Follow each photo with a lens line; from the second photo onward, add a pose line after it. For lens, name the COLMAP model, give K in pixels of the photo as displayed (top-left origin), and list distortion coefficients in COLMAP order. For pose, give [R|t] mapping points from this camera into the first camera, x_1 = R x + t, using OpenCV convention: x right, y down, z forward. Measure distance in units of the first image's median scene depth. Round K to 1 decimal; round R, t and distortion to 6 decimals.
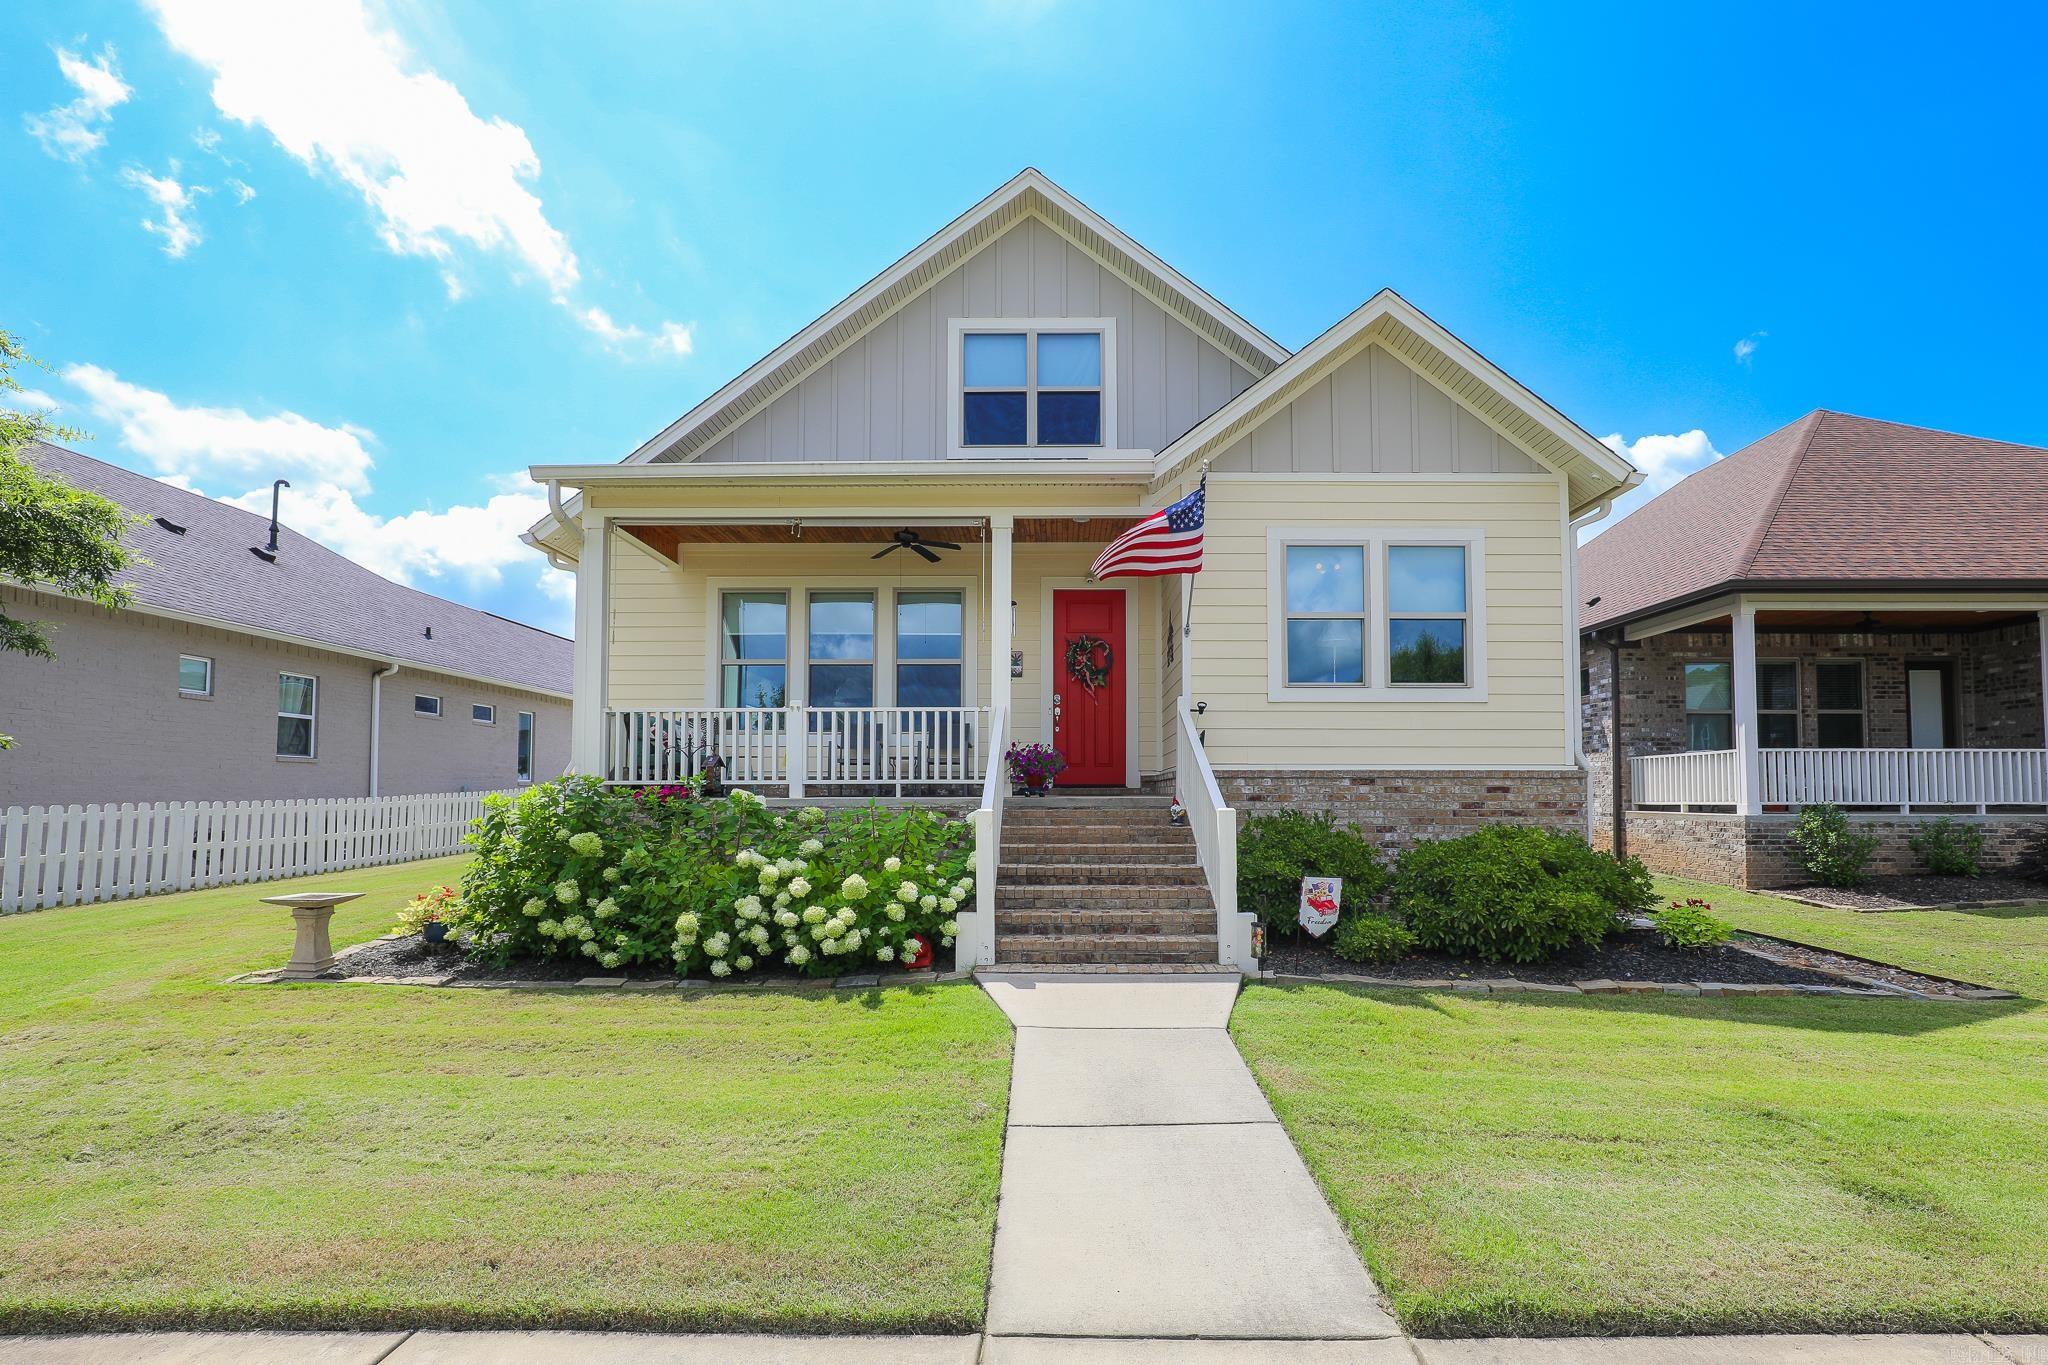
lens RADIAL K [[935.9, 0, 1050.5], [0, 935.9, 766.4], [0, 0, 1]] dist [-0.013707, 0.004365]
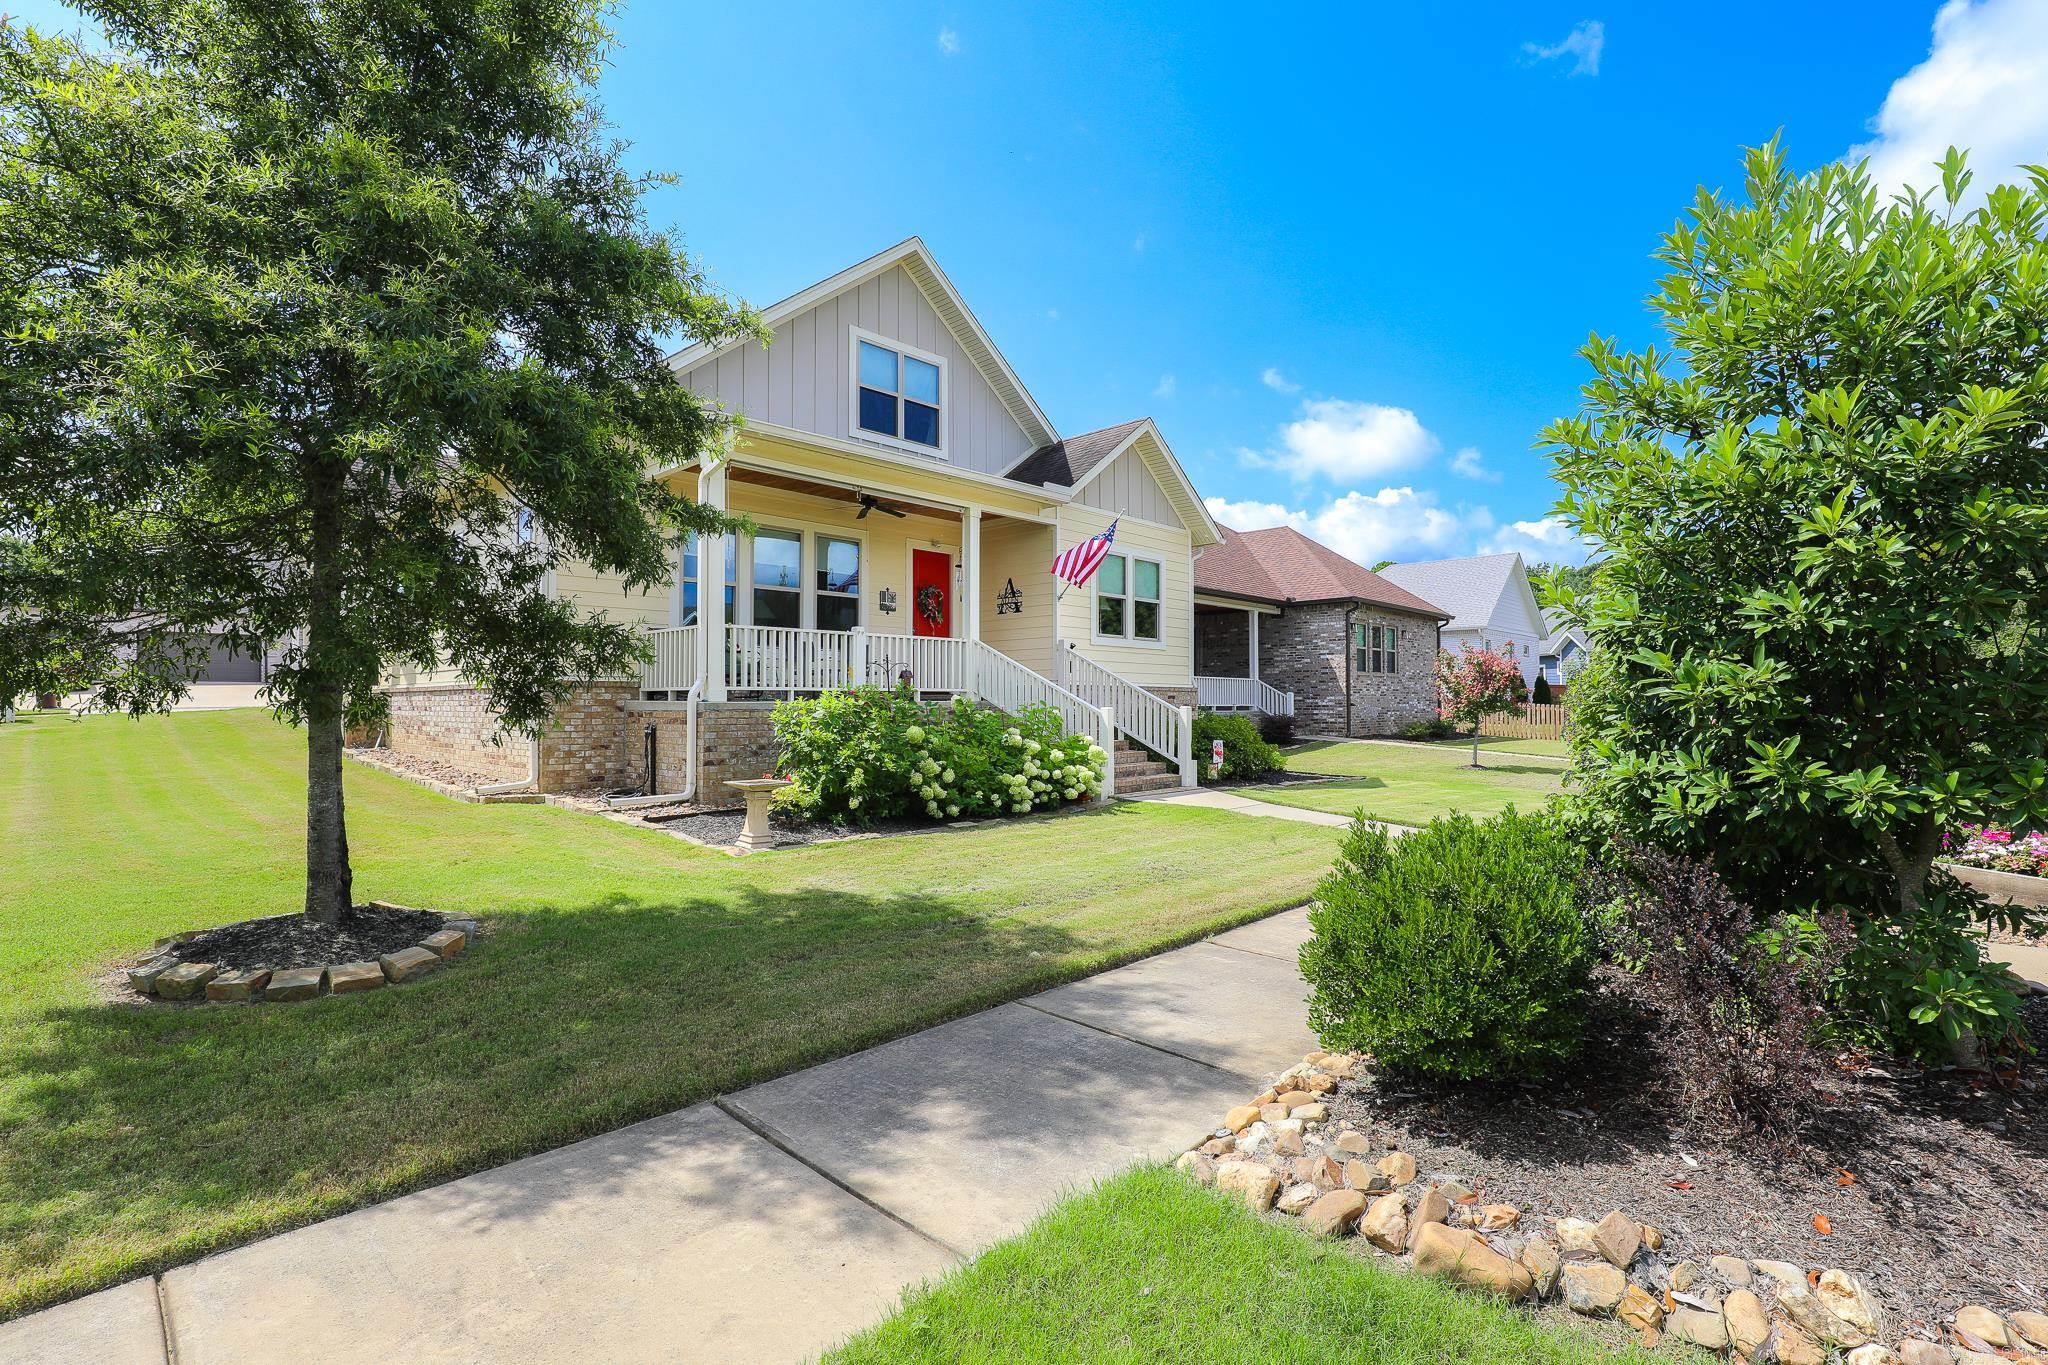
lens RADIAL K [[935.9, 0, 1018.9], [0, 935.9, 683.3], [0, 0, 1]] dist [-0.013707, 0.004365]
pose [[0.695910, 0.015236, 0.717967, -1.066390], [-0.024985, 0.999683, 0.003004, -0.001838], [-0.717694, -0.020029, 0.696070, -0.075880]]
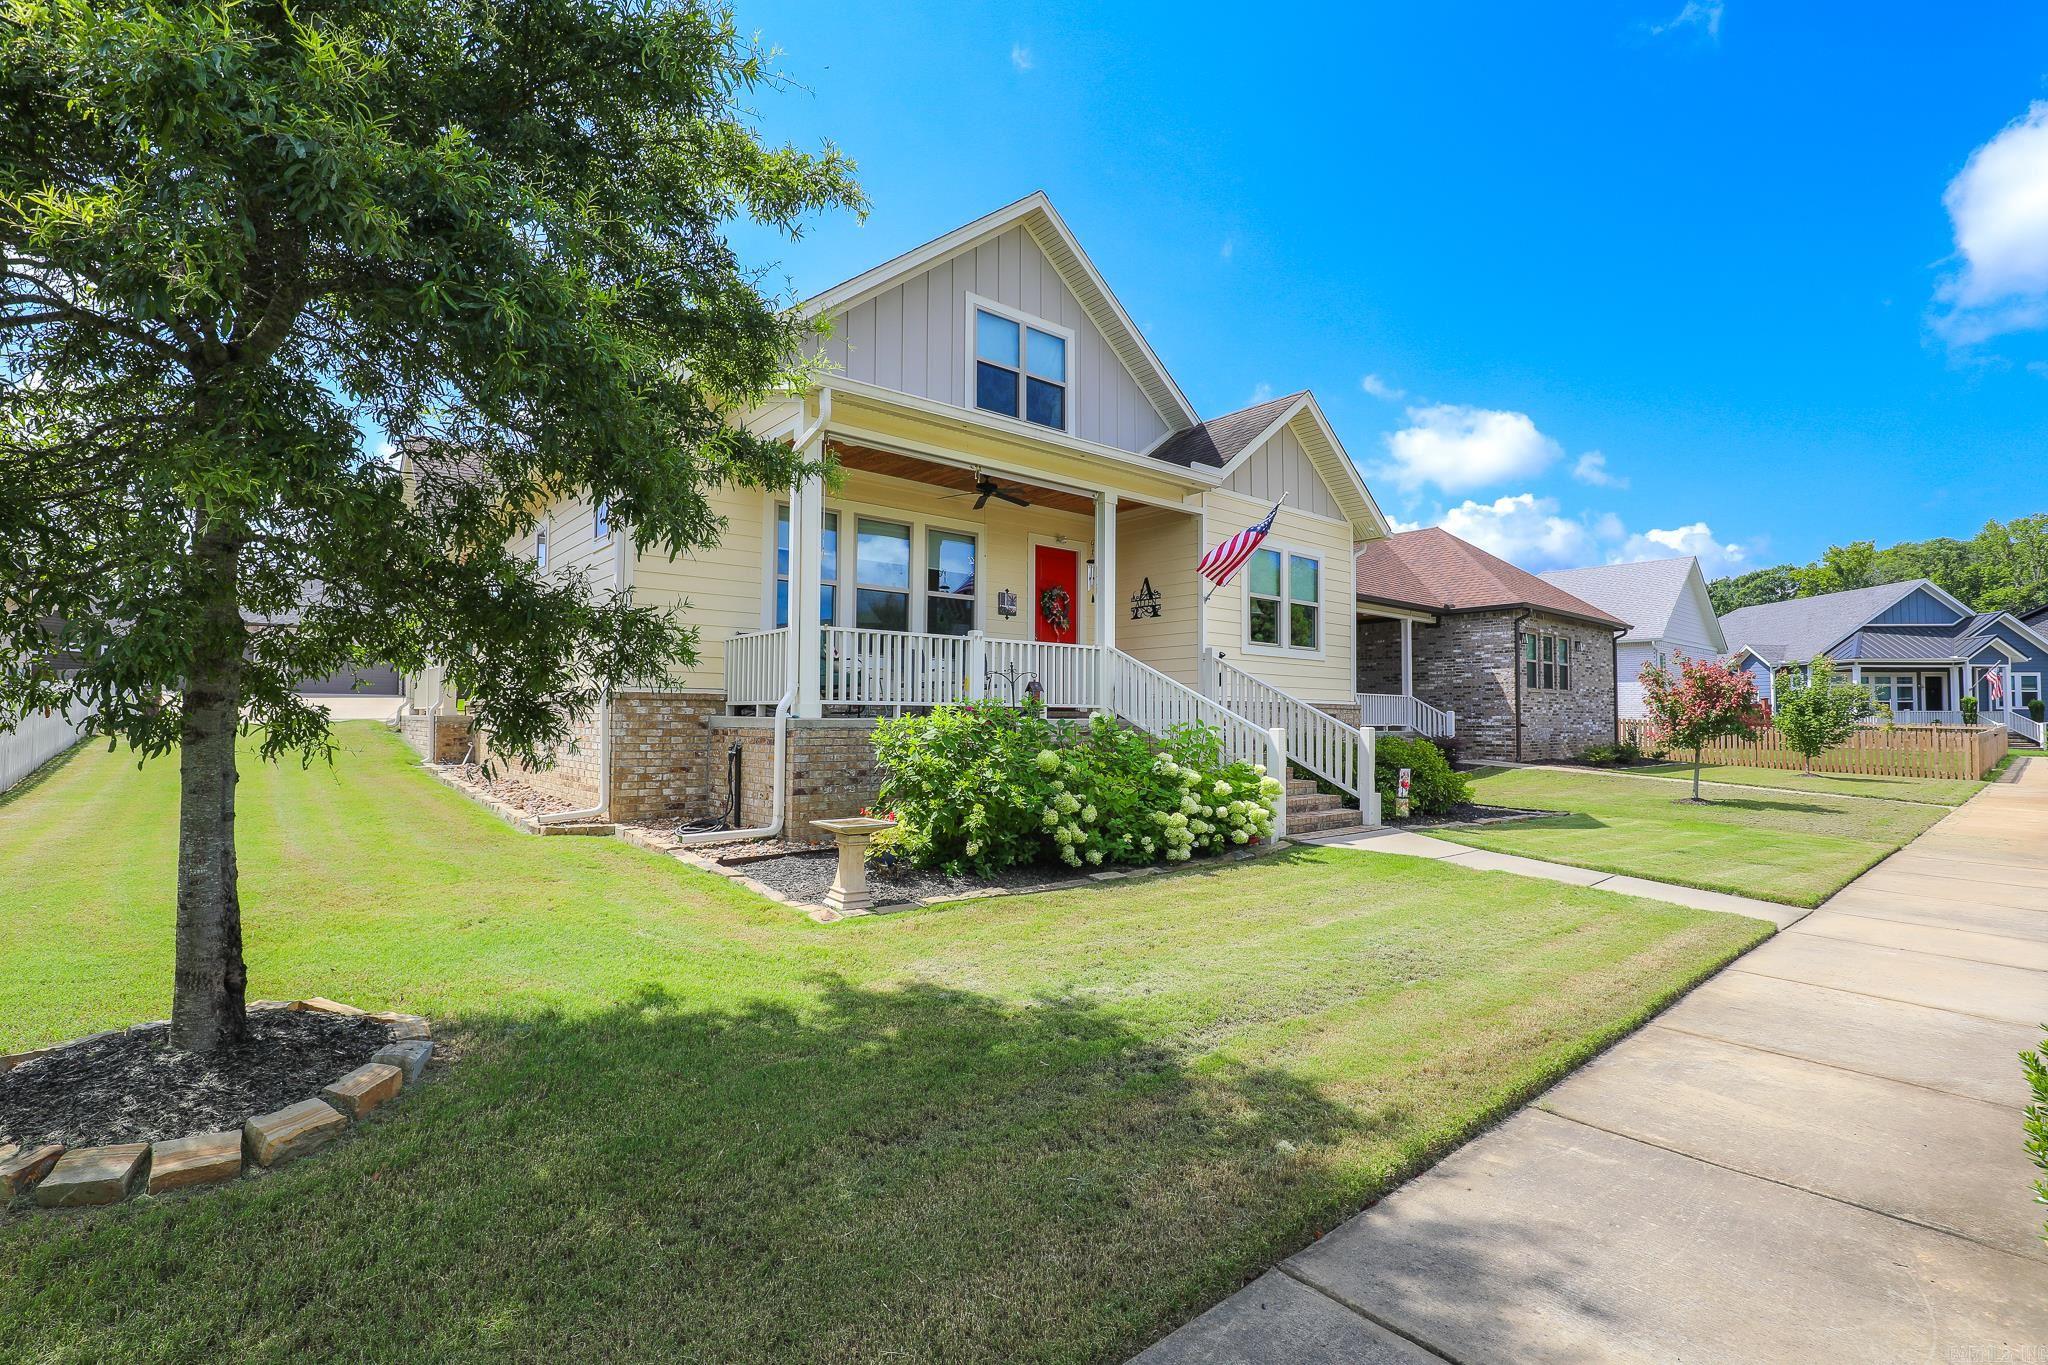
lens RADIAL K [[935.9, 0, 1029.2], [0, 935.9, 680.5], [0, 0, 1]] dist [-0.013707, 0.004365]
pose [[0.765663, 0.032116, 0.642440, -0.944824], [-0.029365, 0.999457, -0.014966, 0.002622], [-0.642572, -0.007407, 0.766190, 0.109383]]
